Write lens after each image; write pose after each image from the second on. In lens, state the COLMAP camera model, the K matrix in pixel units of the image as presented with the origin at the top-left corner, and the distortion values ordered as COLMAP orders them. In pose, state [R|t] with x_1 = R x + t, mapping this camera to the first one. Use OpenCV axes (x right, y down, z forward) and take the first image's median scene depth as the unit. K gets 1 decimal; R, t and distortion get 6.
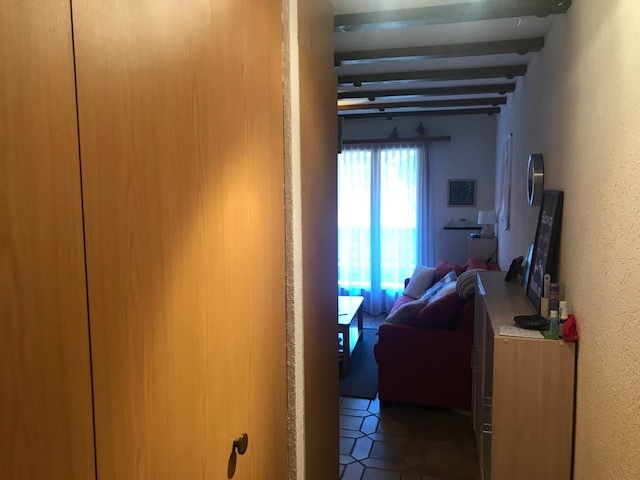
lens RADIAL K [[527.9, 0, 320.0], [0, 527.9, 240.0], [0, 0, 1]] dist [0.005335, 0.003086]
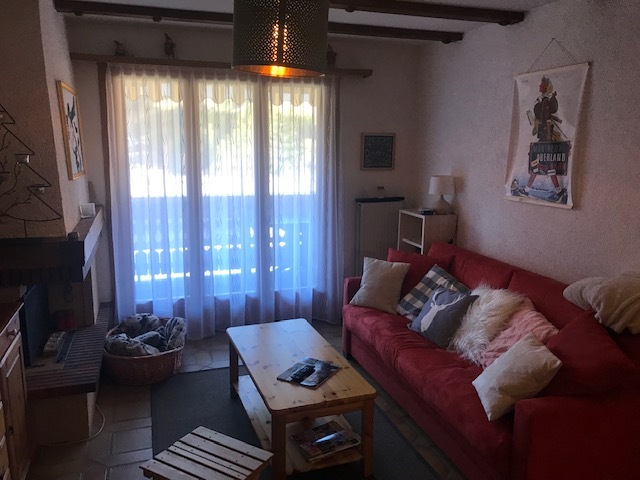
lens RADIAL K [[527.9, 0, 320.0], [0, 527.9, 240.0], [0, 0, 1]] dist [0.005335, 0.003086]
pose [[0.630294, -0.164592, 0.758709, -0.358014], [0.064811, 0.985012, 0.159844, -0.089591], [-0.773647, -0.051576, 0.631515, 0.582998]]
